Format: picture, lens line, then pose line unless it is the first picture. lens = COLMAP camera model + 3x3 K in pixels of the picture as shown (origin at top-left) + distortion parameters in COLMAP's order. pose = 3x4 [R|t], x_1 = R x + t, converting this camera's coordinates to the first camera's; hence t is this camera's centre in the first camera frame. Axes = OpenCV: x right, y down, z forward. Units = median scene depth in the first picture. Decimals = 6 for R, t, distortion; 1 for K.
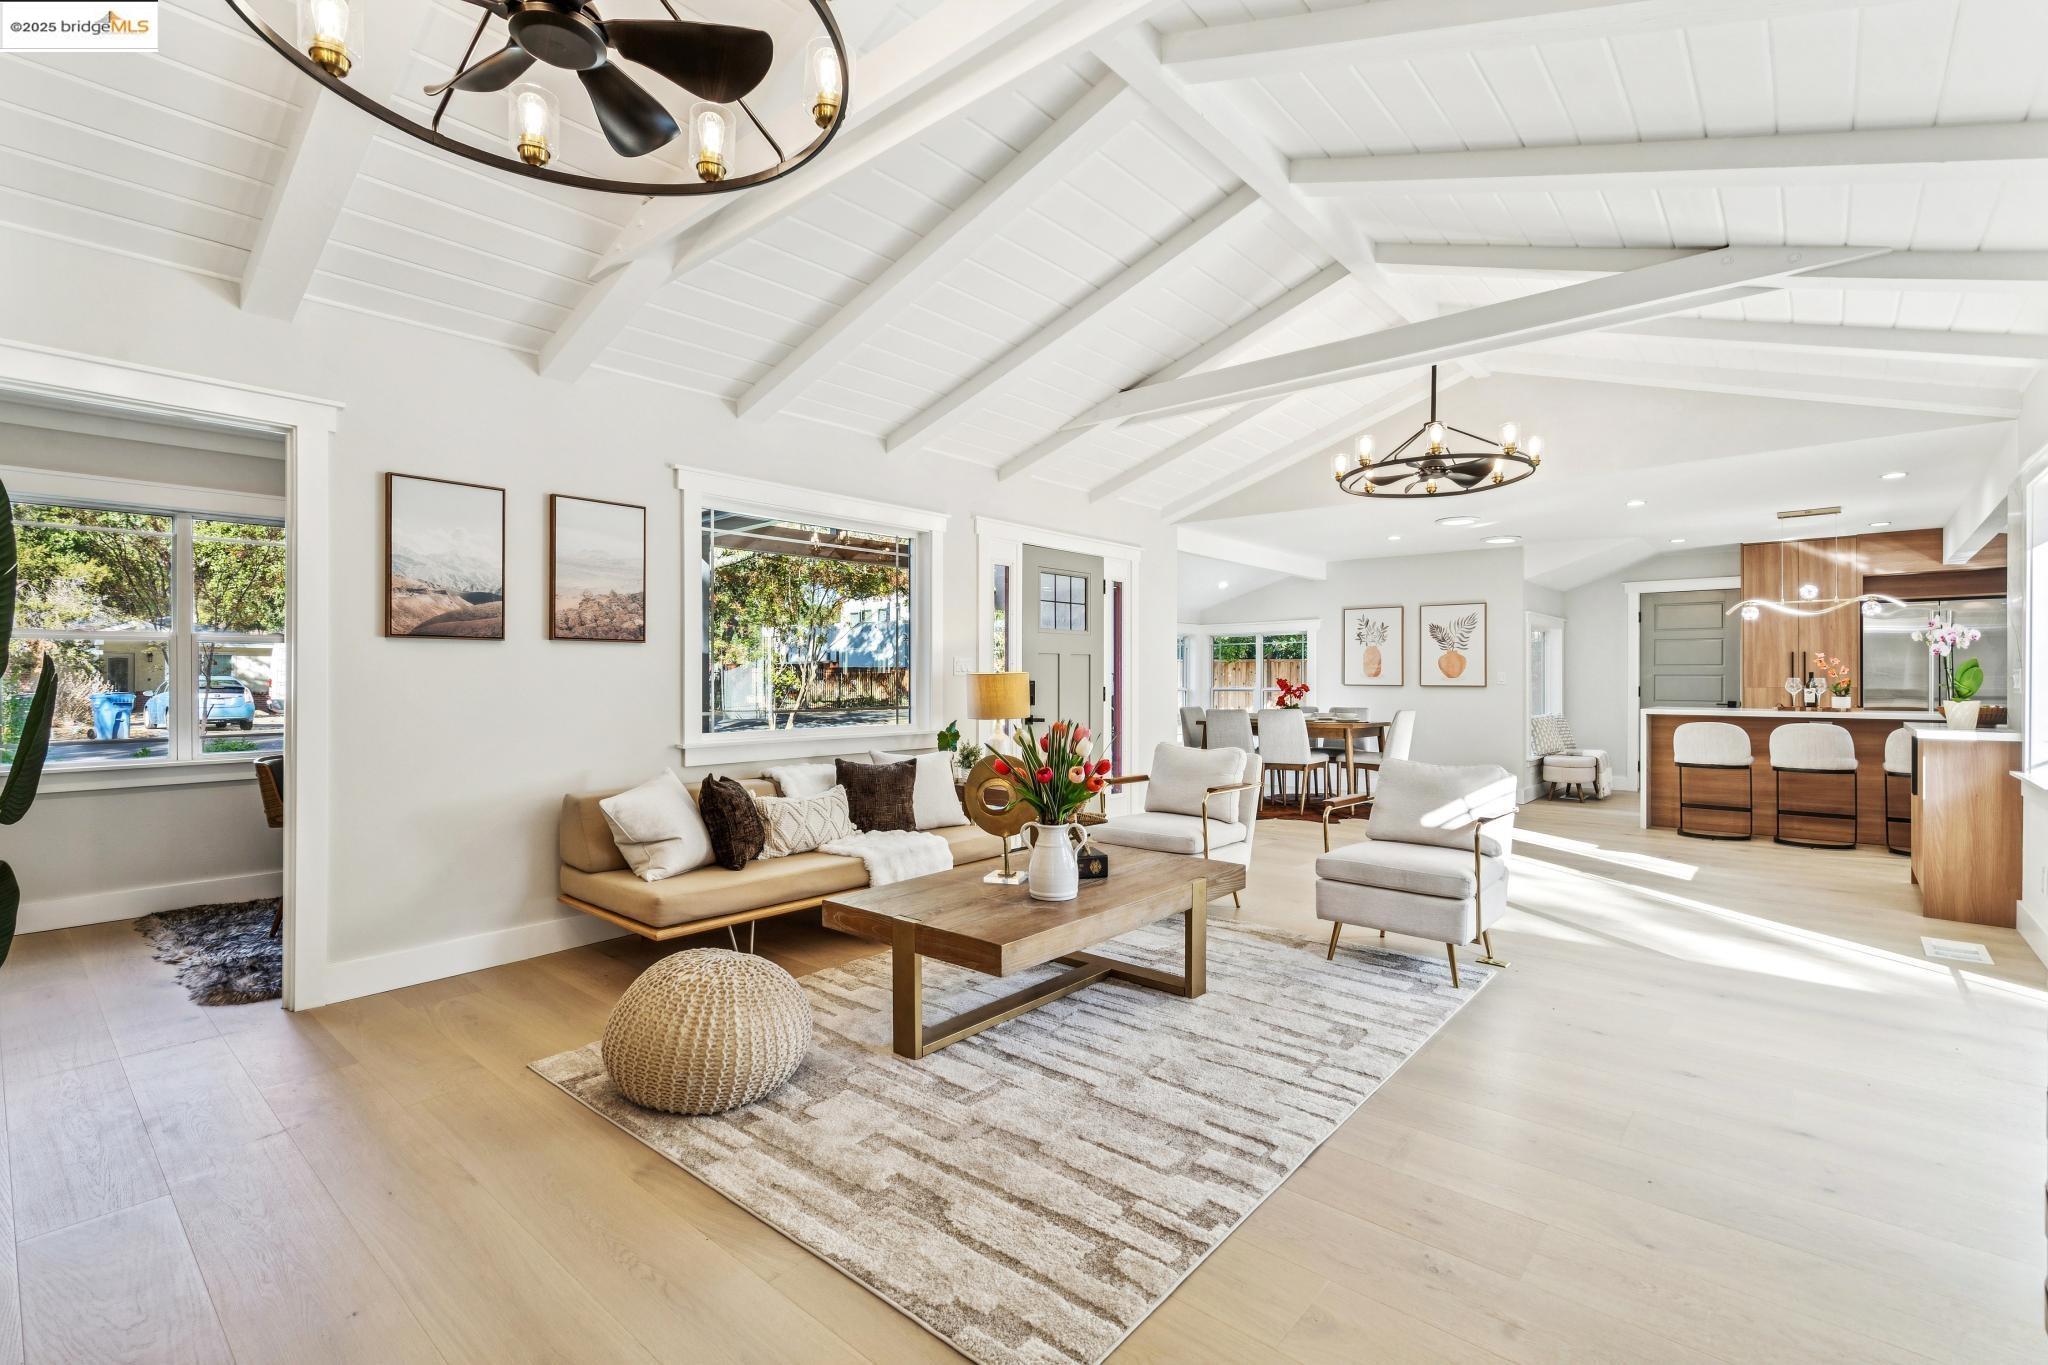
lens RADIAL K [[933.2, 0, 1017.3], [0, 933.2, 676.2], [0, 0, 1]] dist [0.003002, 0.000384]
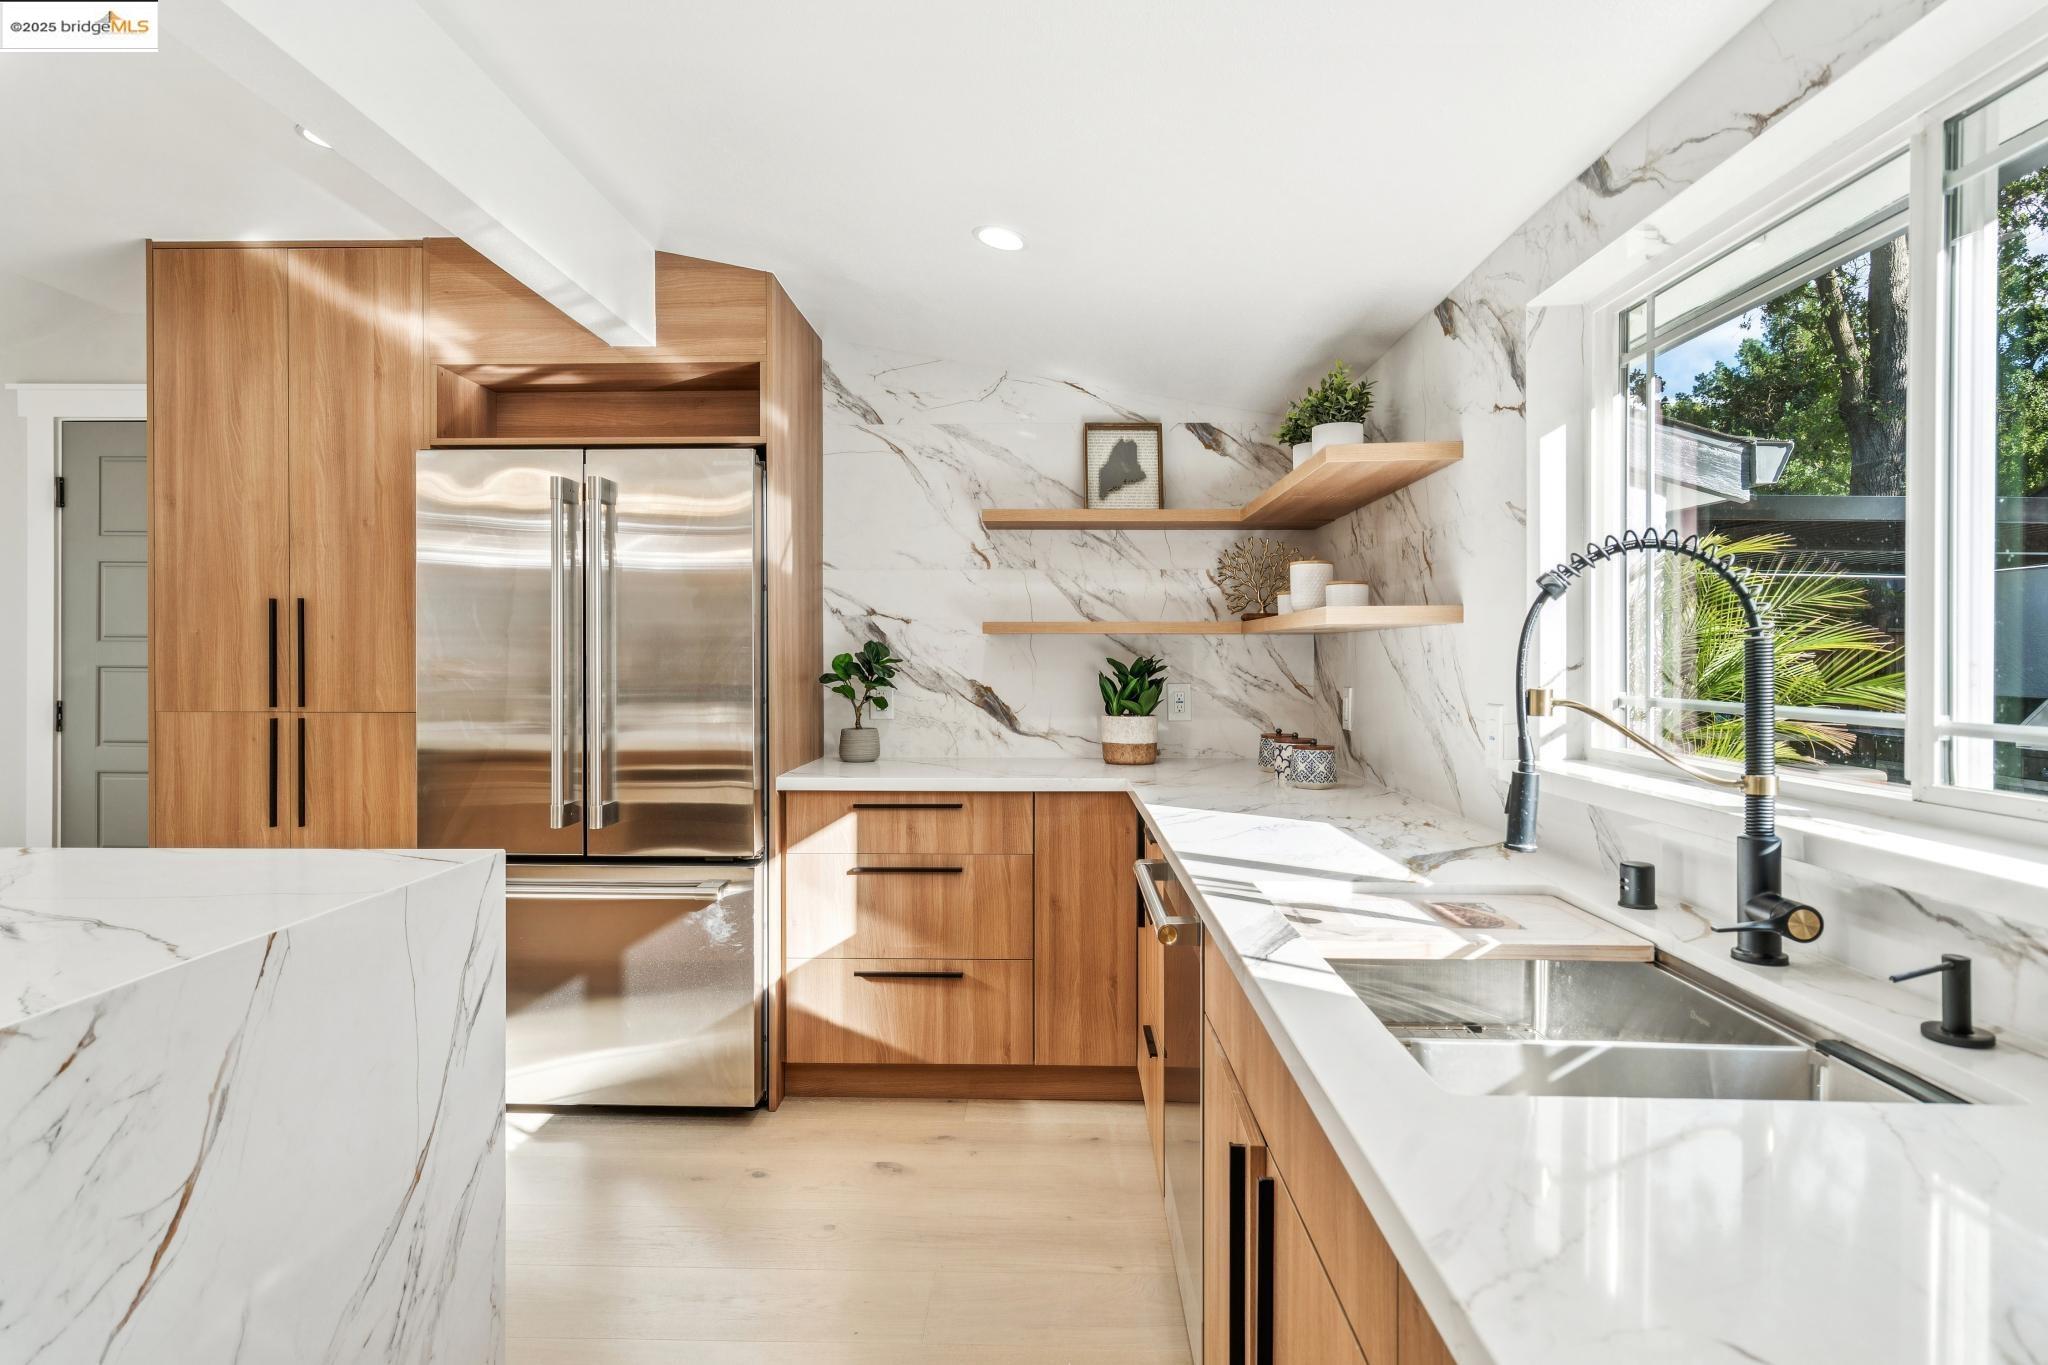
lens RADIAL K [[1080.3, 0, 993.8], [0, 1080.3, 660.8], [0, 0, 1]] dist [0.000129, -0.000058]
pose [[0.771413, -0.000602, 0.636335, 0.732594], [-0.004424, 0.999970, 0.006309, -0.008306], [-0.636320, -0.007682, 0.771387, 0.526911]]
